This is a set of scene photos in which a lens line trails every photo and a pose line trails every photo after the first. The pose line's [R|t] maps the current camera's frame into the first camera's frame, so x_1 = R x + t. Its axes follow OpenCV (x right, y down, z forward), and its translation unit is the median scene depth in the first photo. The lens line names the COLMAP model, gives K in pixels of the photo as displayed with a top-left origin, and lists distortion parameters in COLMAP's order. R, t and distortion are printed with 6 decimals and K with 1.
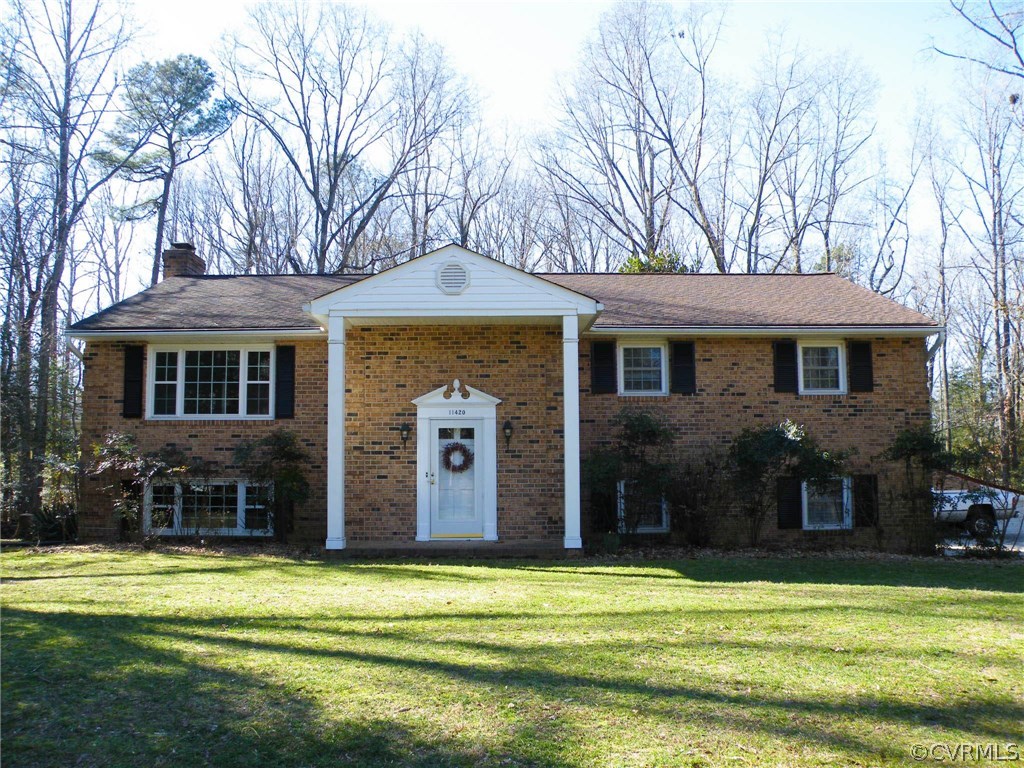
lens RADIAL K [[821.2, 0, 512.0], [0, 821.2, 384.0], [0, 0, 1]] dist [-0.158527, 0.141072]
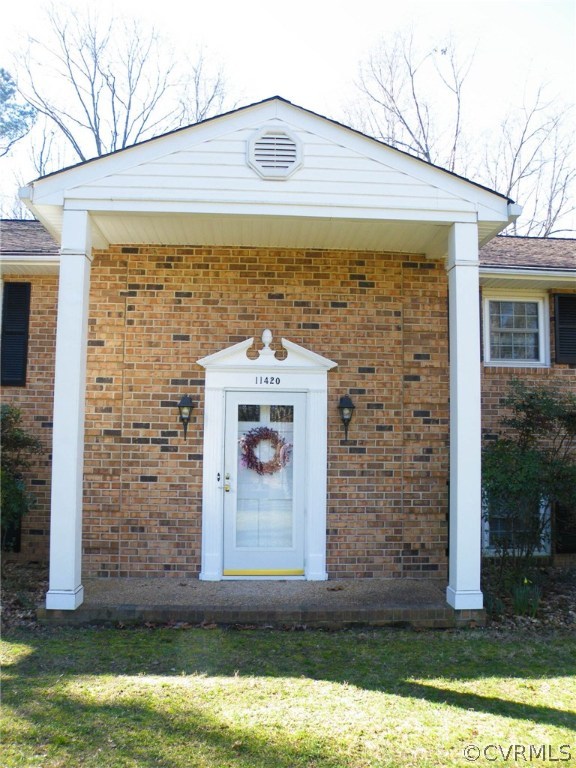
lens RADIAL K [[615.9, 0, 288.0], [0, 615.9, 384.0], [0, 0, 1]] dist [-0.158527, 0.141072]
pose [[0.998739, 0.023802, 0.044202, -0.071747], [-0.024322, 0.999641, 0.011249, 0.031177], [-0.043918, -0.012310, 0.998959, 0.512106]]
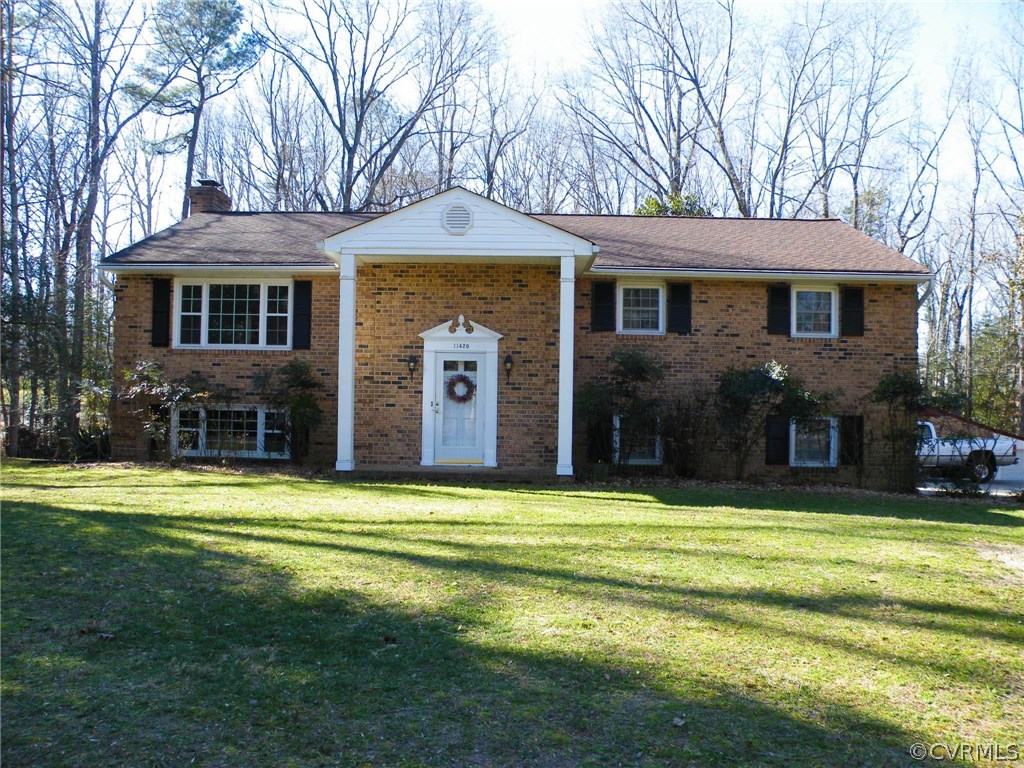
lens RADIAL K [[821.2, 0, 512.0], [0, 821.2, 384.0], [0, 0, 1]] dist [-0.158527, 0.141072]
pose [[0.999115, 0.022360, -0.035624, 0.037354], [-0.019593, 0.996899, 0.076215, 0.001343], [0.037217, -0.075450, 0.996455, -0.060045]]
